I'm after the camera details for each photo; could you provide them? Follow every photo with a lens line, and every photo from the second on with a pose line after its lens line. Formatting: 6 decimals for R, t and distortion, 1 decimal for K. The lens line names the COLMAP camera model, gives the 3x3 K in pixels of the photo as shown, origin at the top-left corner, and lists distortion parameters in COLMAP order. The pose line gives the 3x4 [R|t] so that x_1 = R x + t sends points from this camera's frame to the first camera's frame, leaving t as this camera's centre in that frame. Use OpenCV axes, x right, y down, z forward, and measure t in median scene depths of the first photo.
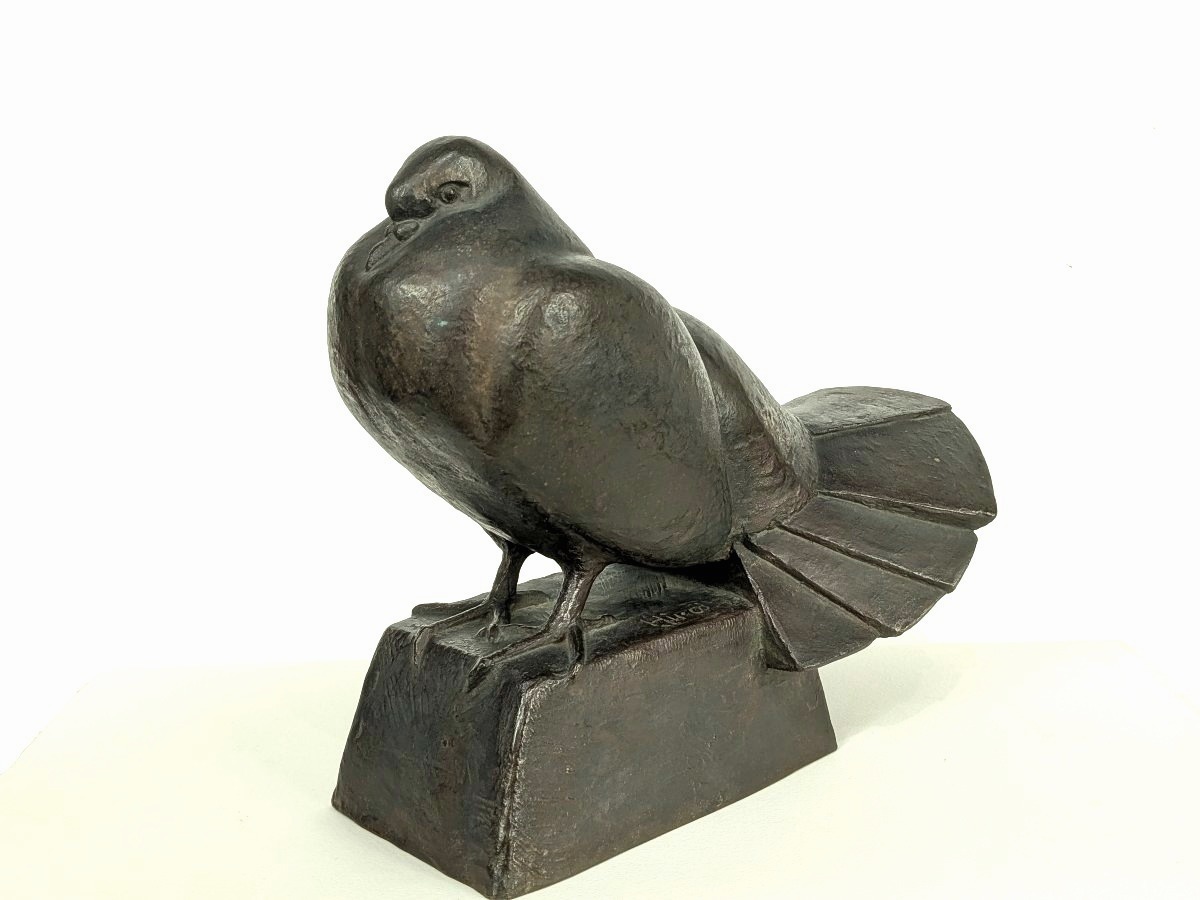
lens RADIAL K [[1436.8, 0, 610.7], [0, 1436.8, 442.6], [0, 0, 1]] dist [0.012993, 0.000000]
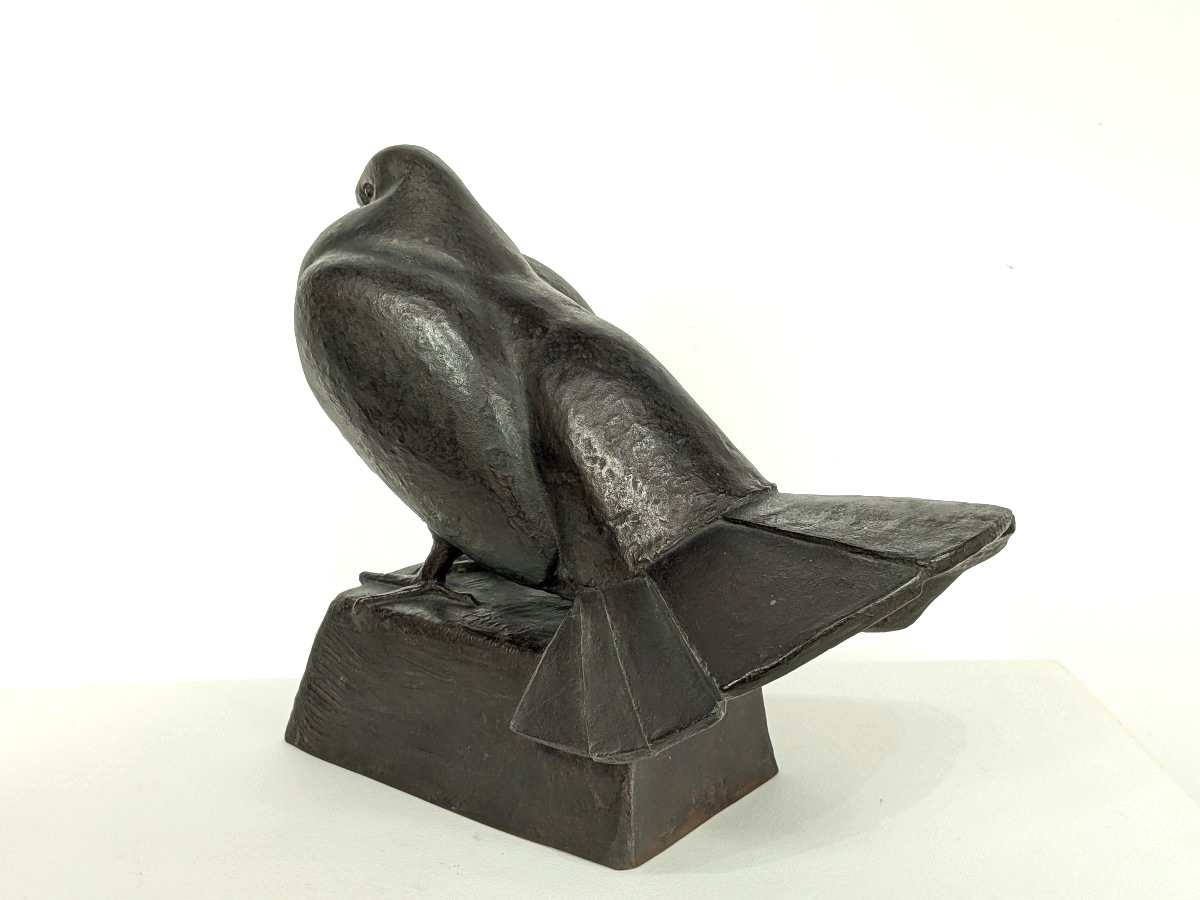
lens RADIAL K [[1436.8, 0, 599.0], [0, 1436.8, 455.2], [0, 0, 1]] dist [0.012993, 0.000000]
pose [[0.155297, 0.239999, -0.958271, 1.132288], [-0.187672, 0.959541, 0.209903, -0.248059], [0.969877, 0.147244, 0.194055, 0.970388]]
